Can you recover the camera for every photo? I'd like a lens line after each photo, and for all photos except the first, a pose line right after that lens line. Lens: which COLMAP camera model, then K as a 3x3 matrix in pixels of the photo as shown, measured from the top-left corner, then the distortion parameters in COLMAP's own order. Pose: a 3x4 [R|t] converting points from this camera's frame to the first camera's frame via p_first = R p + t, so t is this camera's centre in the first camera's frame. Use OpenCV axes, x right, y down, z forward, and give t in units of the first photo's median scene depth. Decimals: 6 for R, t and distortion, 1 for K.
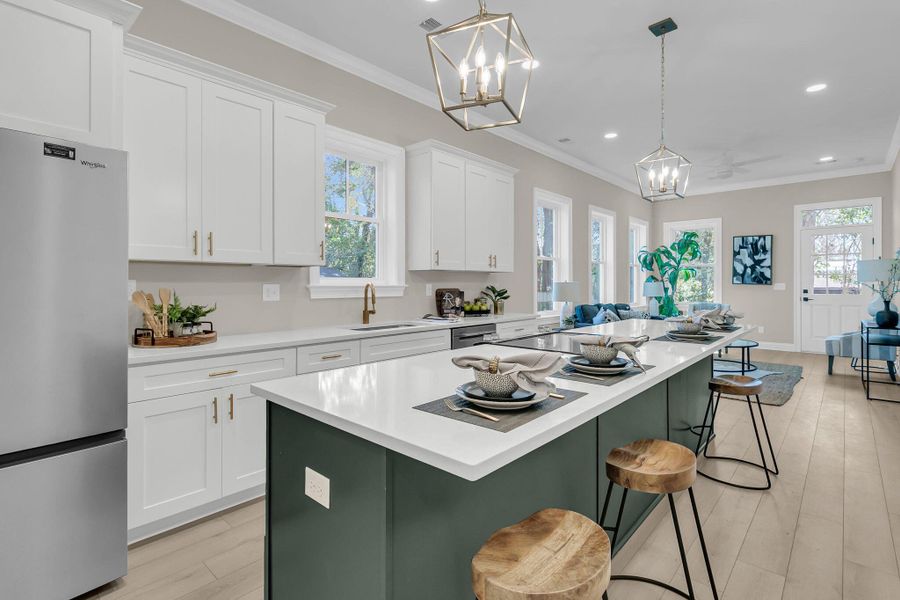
lens RADIAL K [[428.3, 0, 460.7], [0, 428.3, 282.7], [0, 0, 1]] dist [0.001113, 0.000417]
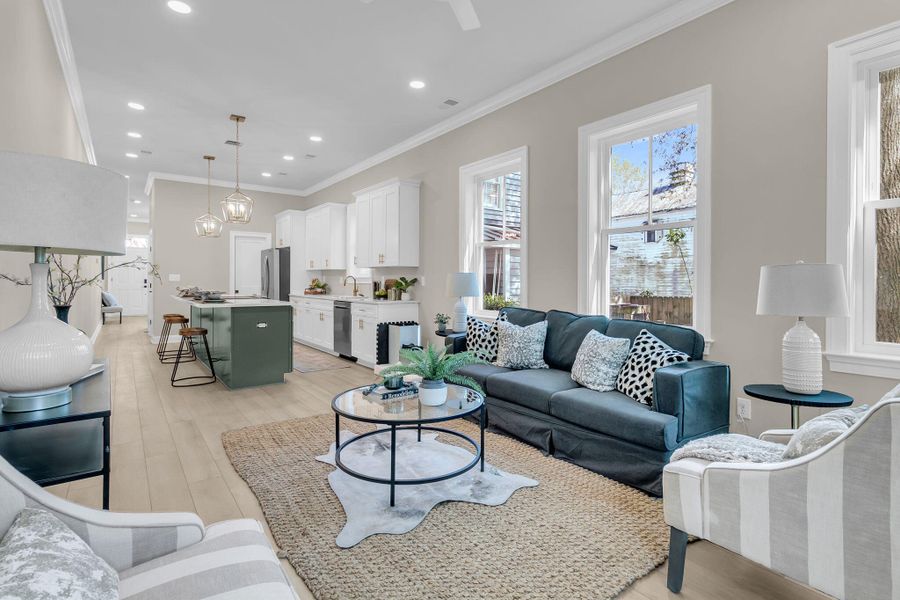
lens RADIAL K [[438.7, 0, 448.5], [0, 438.7, 282.1], [0, 0, 1]] dist [0.001649, 0.000538]
pose [[-0.198840, 0.002738, -0.980028, 0.770030], [-0.003796, 0.999986, 0.003564, 0.009236], [0.980025, 0.004429, -0.198827, 0.834710]]
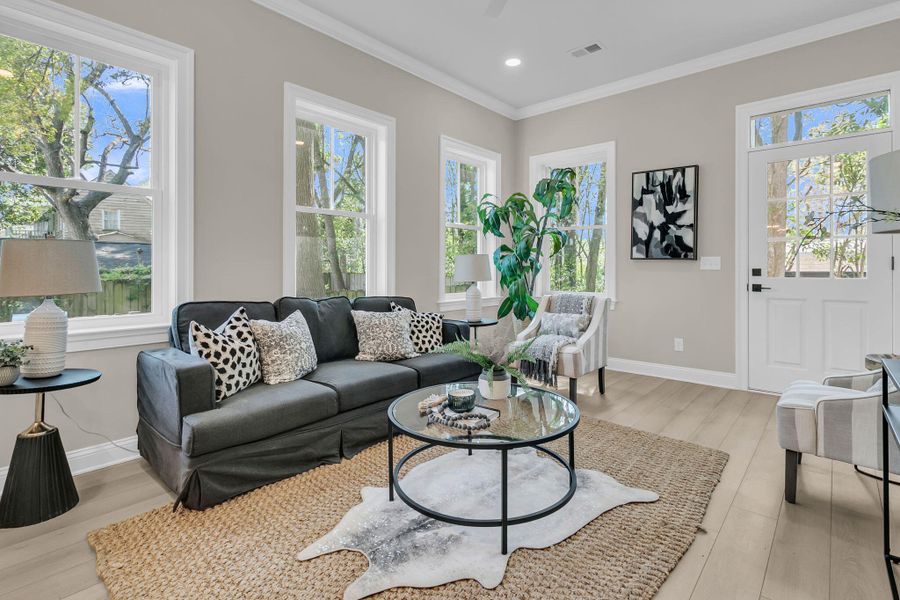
lens RADIAL K [[432.5, 0, 454.2], [0, 432.5, 267.0], [0, 0, 1]] dist [-0.000668, -0.000047]
pose [[0.999952, 0.001861, 0.009645, 0.421235], [-0.001858, 0.999998, -0.000250, 0.014247], [-0.009646, 0.000232, 0.999953, 0.468390]]
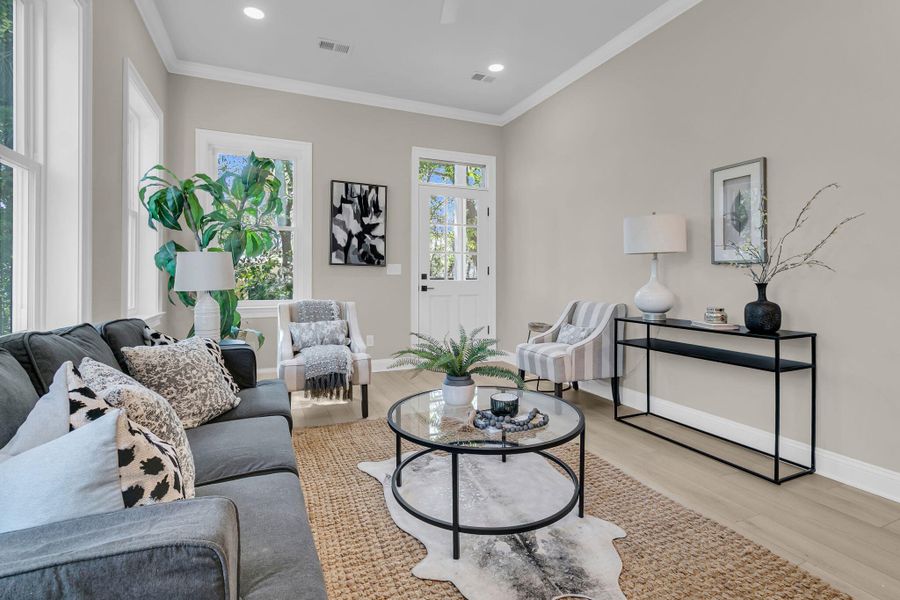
lens RADIAL K [[433.2, 0, 457.0], [0, 433.2, 274.6], [0, 0, 1]] dist [-0.001058, 0.000095]
pose [[0.412244, 0.006044, 0.911053, 0.195881], [-0.001877, 0.999982, -0.005785, 0.020199], [-0.911071, 0.000675, 0.412248, 0.643975]]
